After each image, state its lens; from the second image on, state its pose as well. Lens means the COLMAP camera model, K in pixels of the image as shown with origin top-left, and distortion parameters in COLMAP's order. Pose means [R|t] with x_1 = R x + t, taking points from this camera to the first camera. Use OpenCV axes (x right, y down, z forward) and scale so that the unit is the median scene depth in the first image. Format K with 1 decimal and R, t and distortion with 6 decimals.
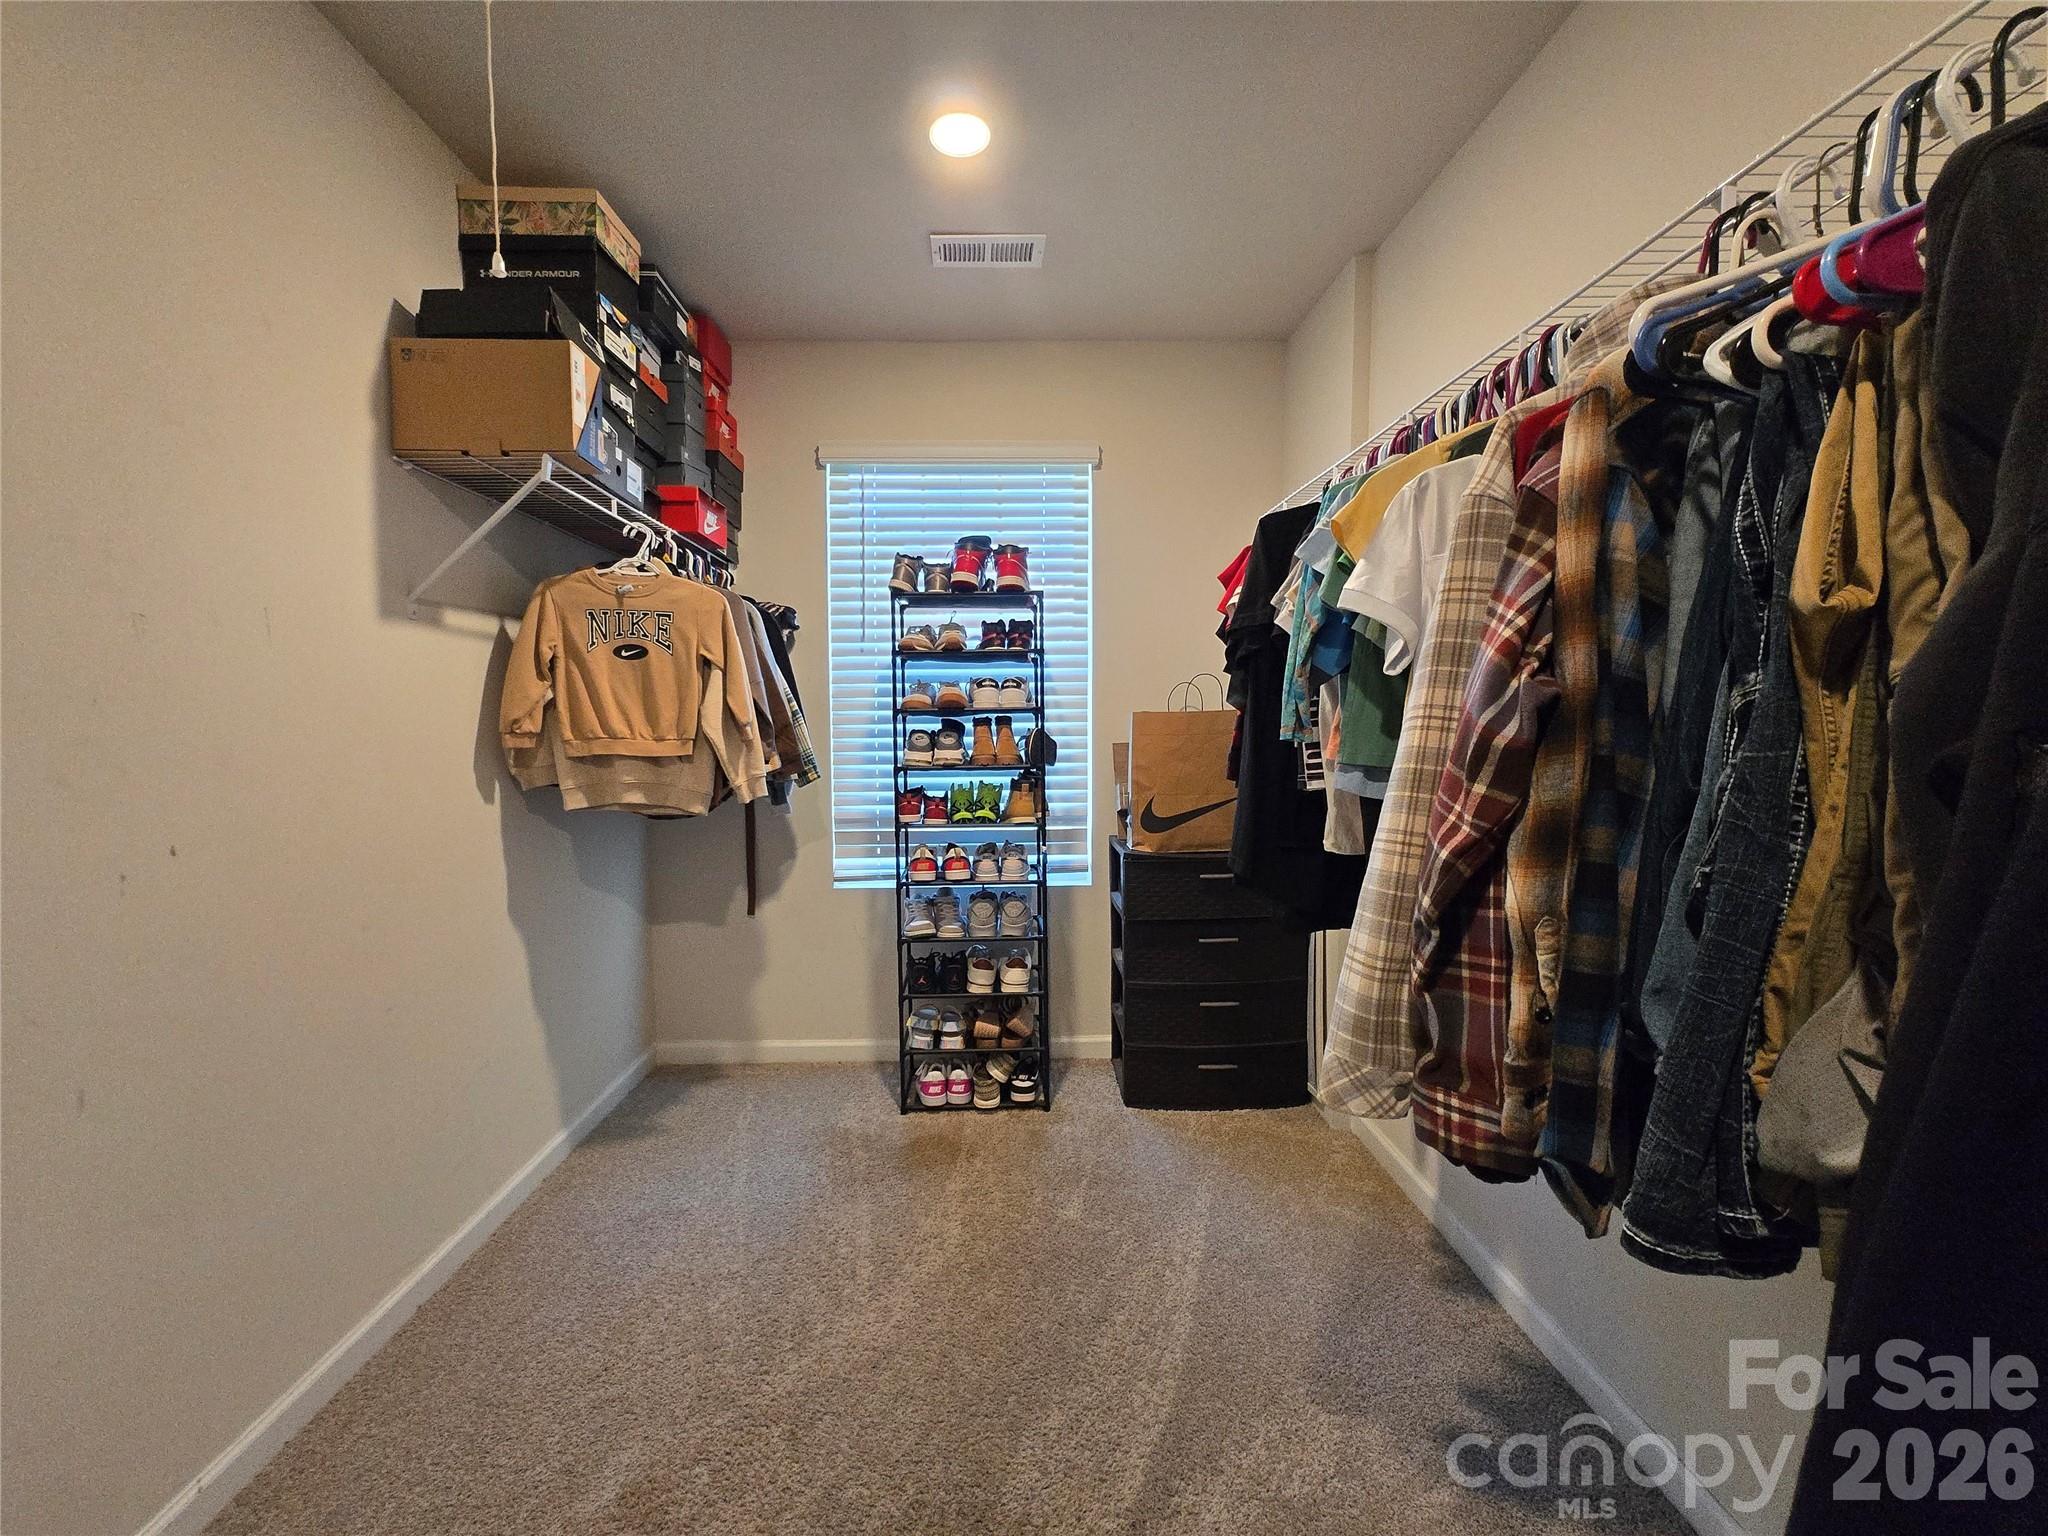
lens RADIAL K [[799.9, 0, 1026.9], [0, 799.9, 769.3], [0, 0, 1]] dist [-0.005525, 0.000581]
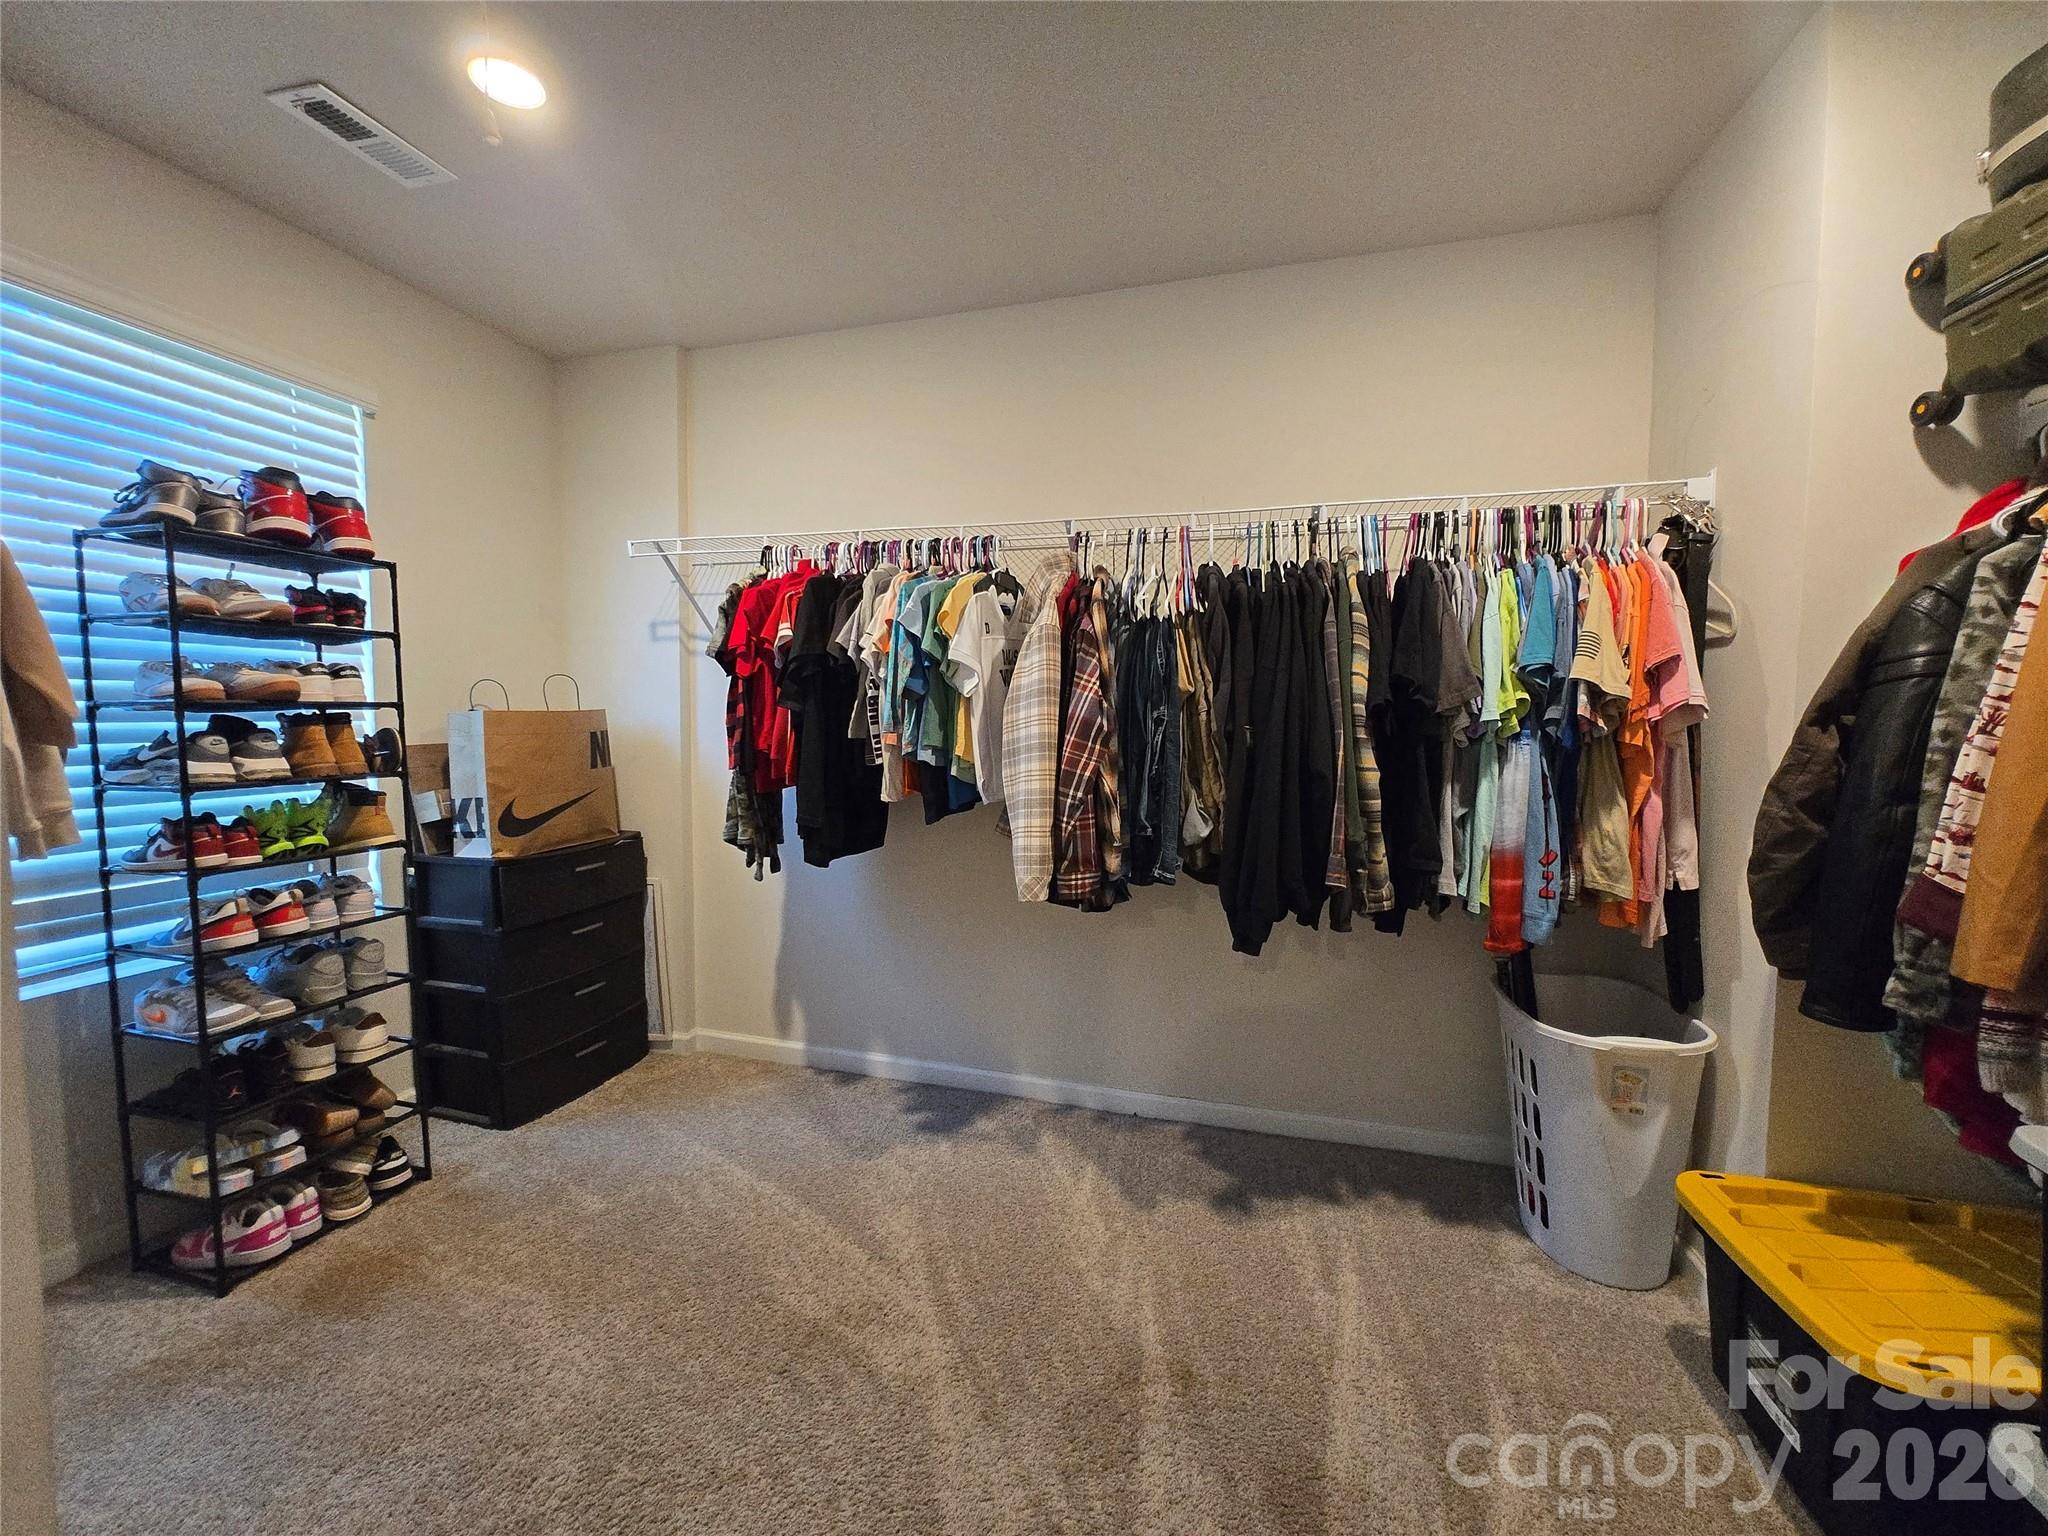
lens RADIAL K [[799.9, 0, 1022.3], [0, 799.9, 765.7], [0, 0, 1]] dist [-0.005525, 0.000581]
pose [[0.287219, -0.048642, 0.956629, -0.581053], [0.056251, 0.997843, 0.033849, -0.003002], [-0.956212, 0.044089, 0.289336, 0.135055]]
